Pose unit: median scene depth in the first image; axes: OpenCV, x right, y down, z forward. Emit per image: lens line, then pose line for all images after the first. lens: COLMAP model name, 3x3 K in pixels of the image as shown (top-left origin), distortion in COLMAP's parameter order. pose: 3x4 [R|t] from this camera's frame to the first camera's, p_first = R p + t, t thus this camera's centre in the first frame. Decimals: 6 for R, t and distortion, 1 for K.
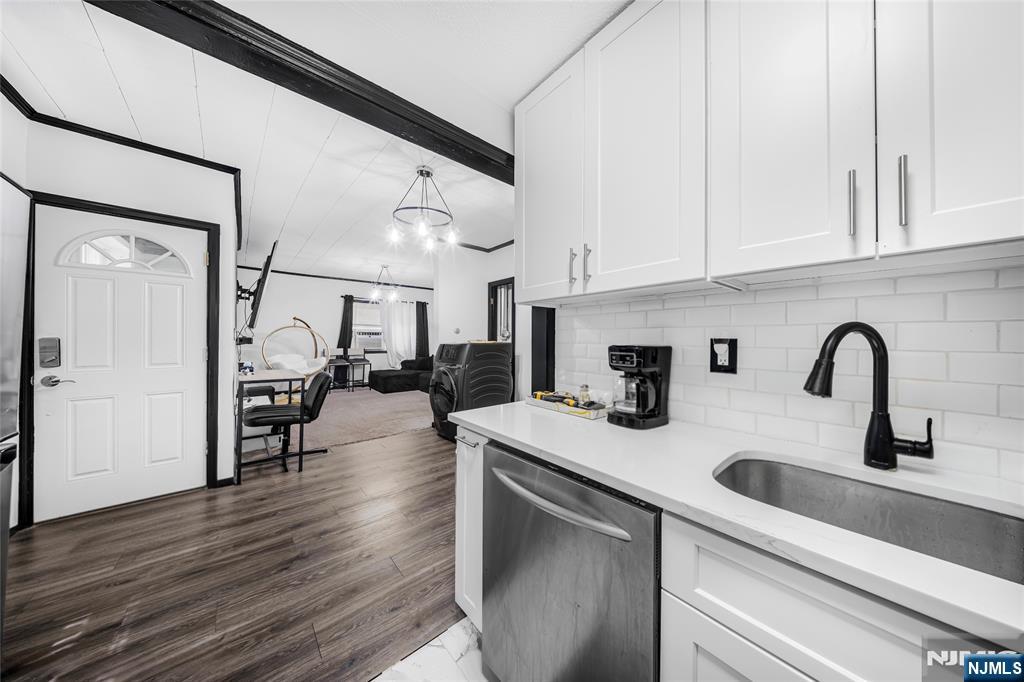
lens RADIAL K [[316.2, 0, 519.5], [0, 316.2, 341.4], [0, 0, 1]] dist [-0.006021, -0.000003]
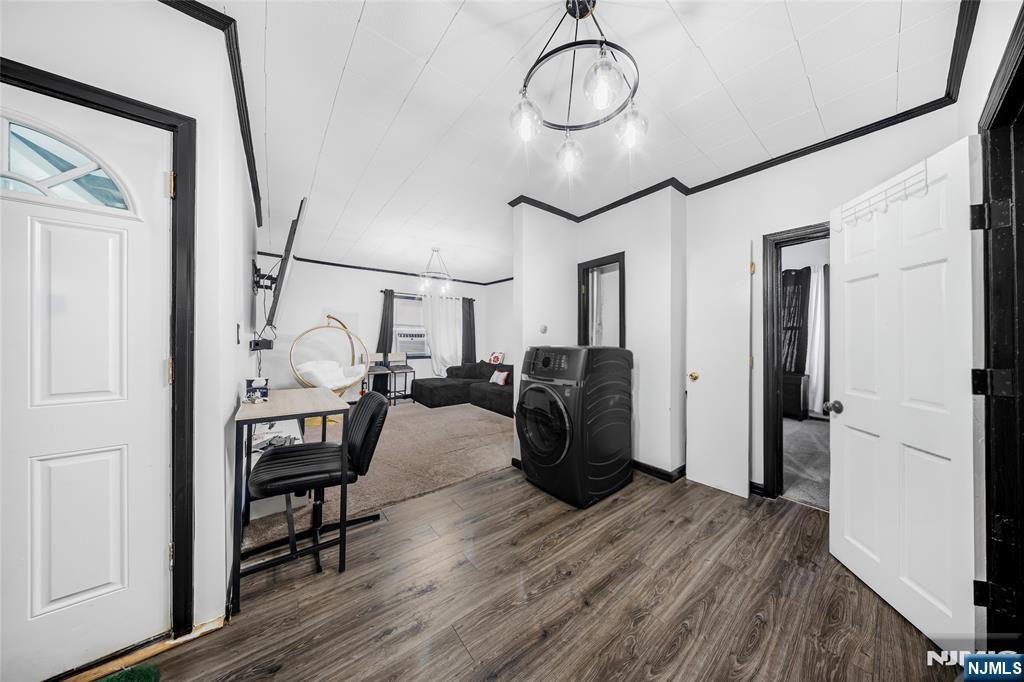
lens RADIAL K [[316.2, 0, 511.3], [0, 316.2, 343.1], [0, 0, 1]] dist [-0.006021, -0.000003]
pose [[0.995917, -0.005042, -0.090130, -0.181985], [0.004838, 0.999985, -0.002488, -0.000910], [0.090141, 0.002042, 0.995927, 0.247531]]
